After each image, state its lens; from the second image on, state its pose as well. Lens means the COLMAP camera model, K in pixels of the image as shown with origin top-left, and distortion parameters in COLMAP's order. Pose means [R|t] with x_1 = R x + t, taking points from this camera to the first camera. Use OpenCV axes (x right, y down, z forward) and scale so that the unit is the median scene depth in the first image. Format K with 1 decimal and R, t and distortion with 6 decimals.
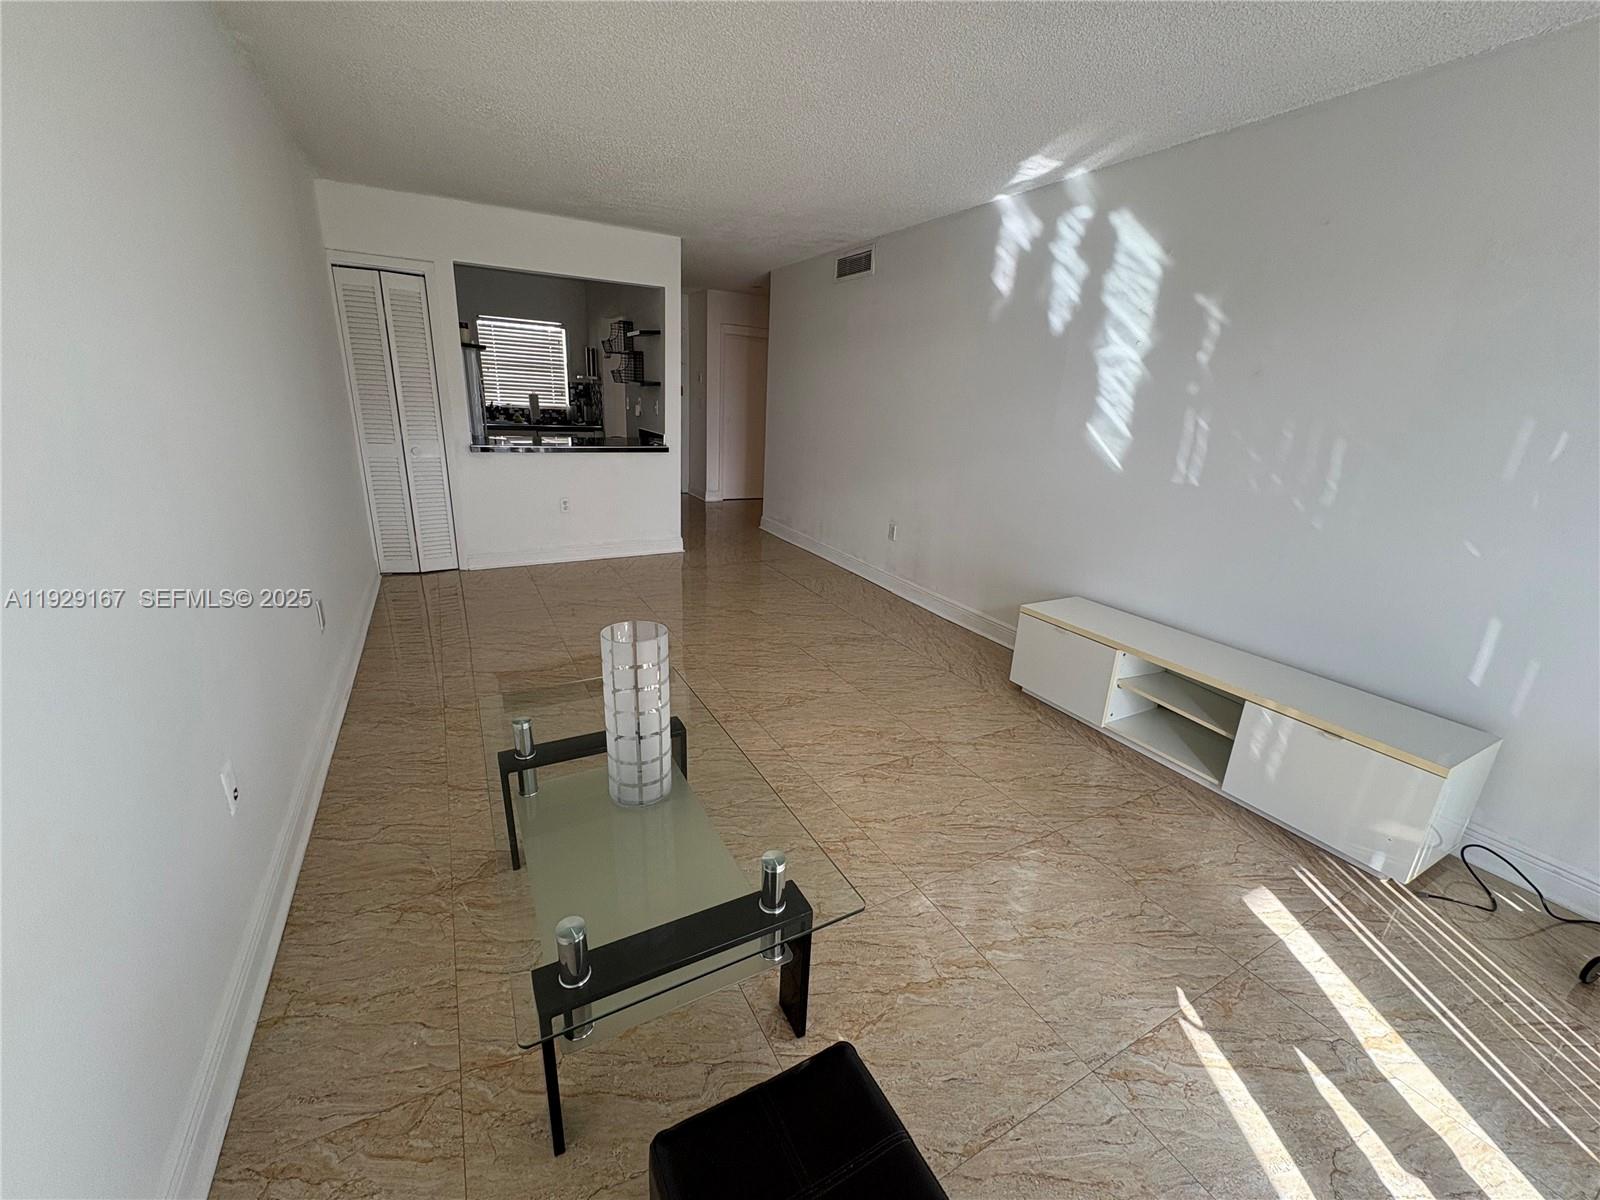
lens RADIAL K [[641.3, 0, 800.6], [0, 641.3, 596.3], [0, 0, 1]] dist [0.001477, 0.000003]
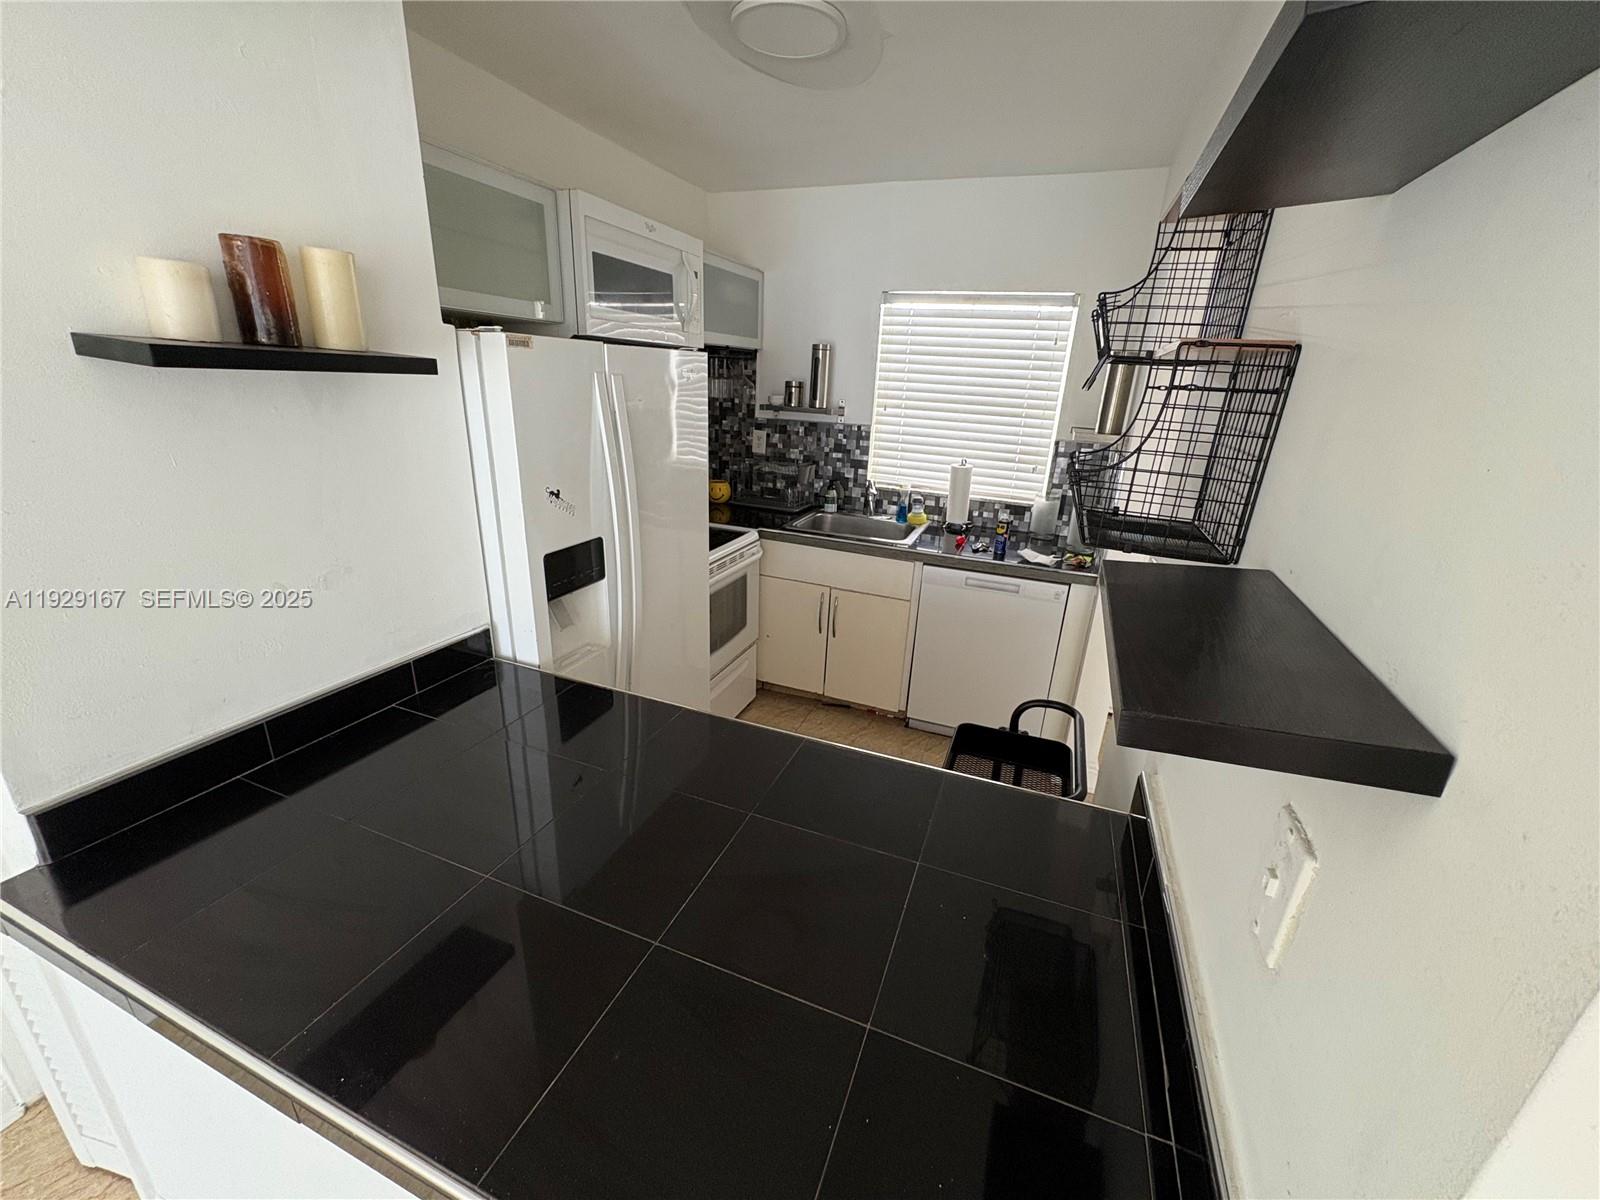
lens RADIAL K [[641.3, 0, 807.9], [0, 641.3, 600.4], [0, 0, 1]] dist [0.001477, 0.000003]
pose [[0.652078, 0.242270, -0.718401, -0.153553], [-0.252447, 0.962879, 0.095576, -0.241986], [0.714888, 0.119035, 0.689032, 0.637435]]
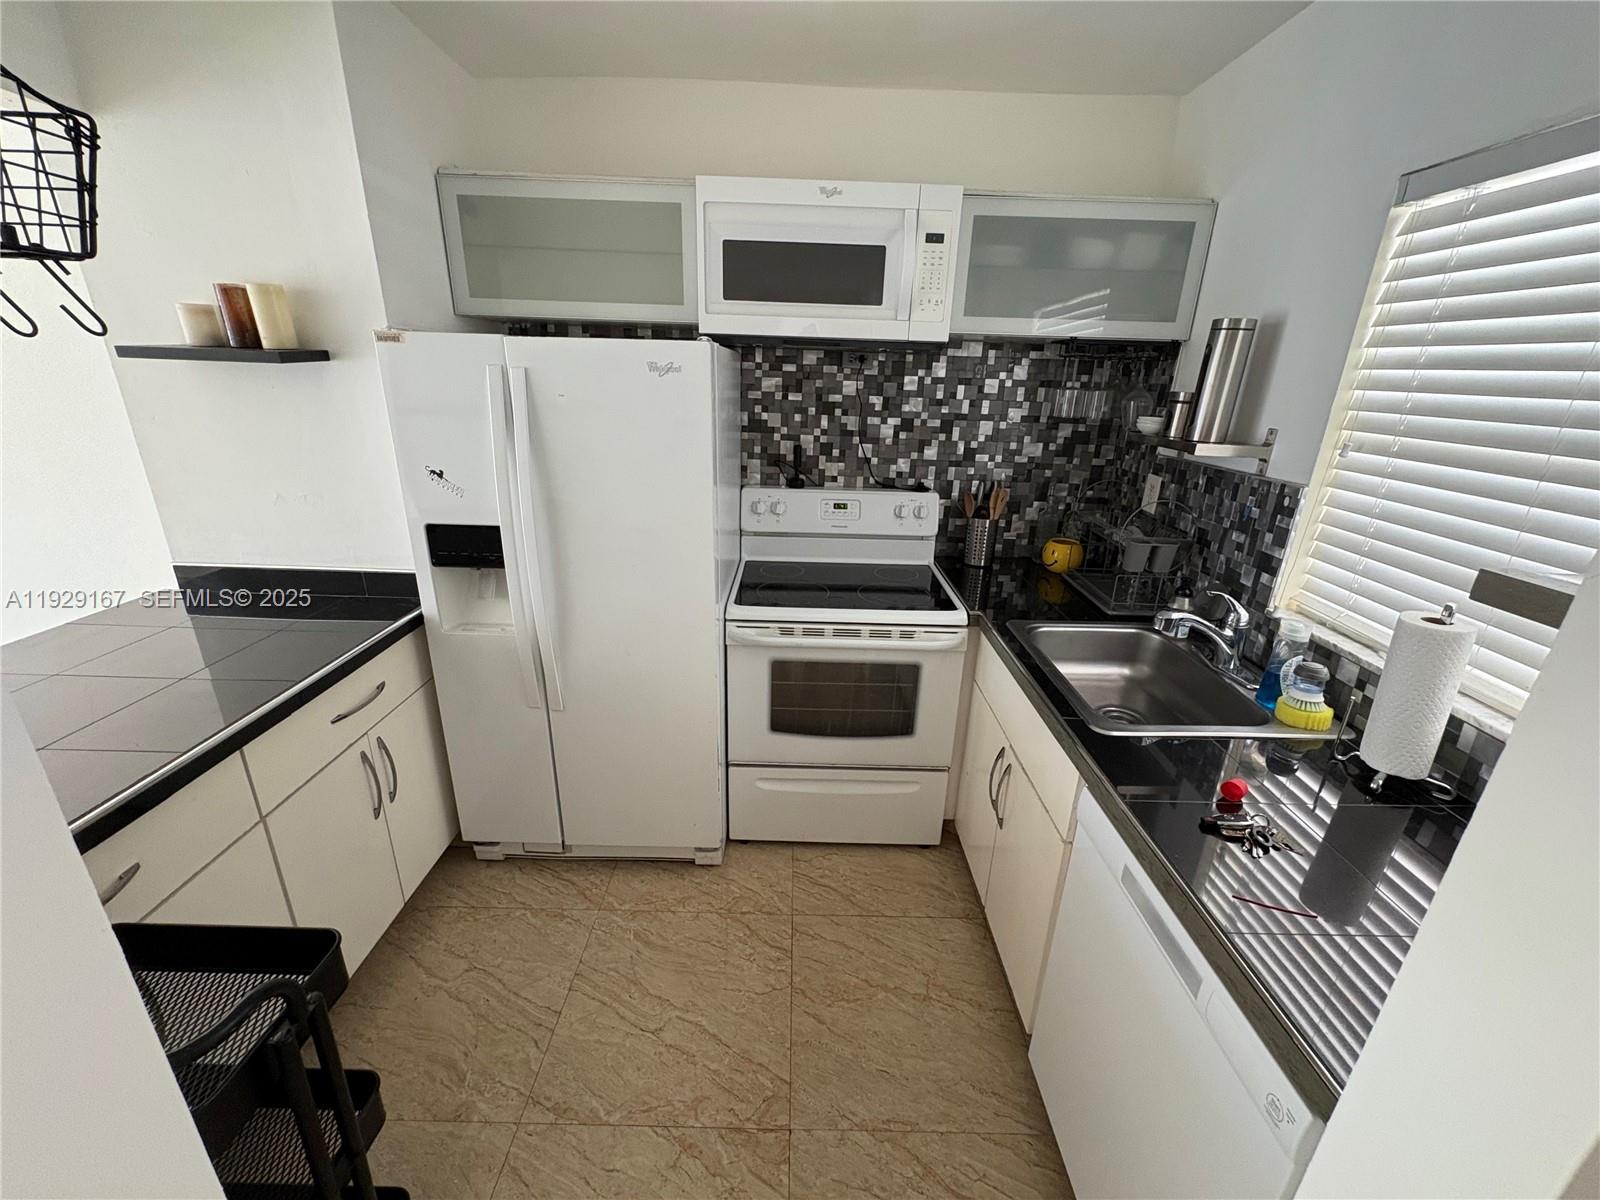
lens RADIAL K [[641.3, 0, 799.0], [0, 641.3, 599.9], [0, 0, 1]] dist [0.001477, 0.000003]
pose [[-0.478450, 0.243631, -0.843641, -0.219364], [-0.316013, 0.848599, 0.424282, -0.334766], [0.819281, 0.469599, -0.329022, 0.920082]]
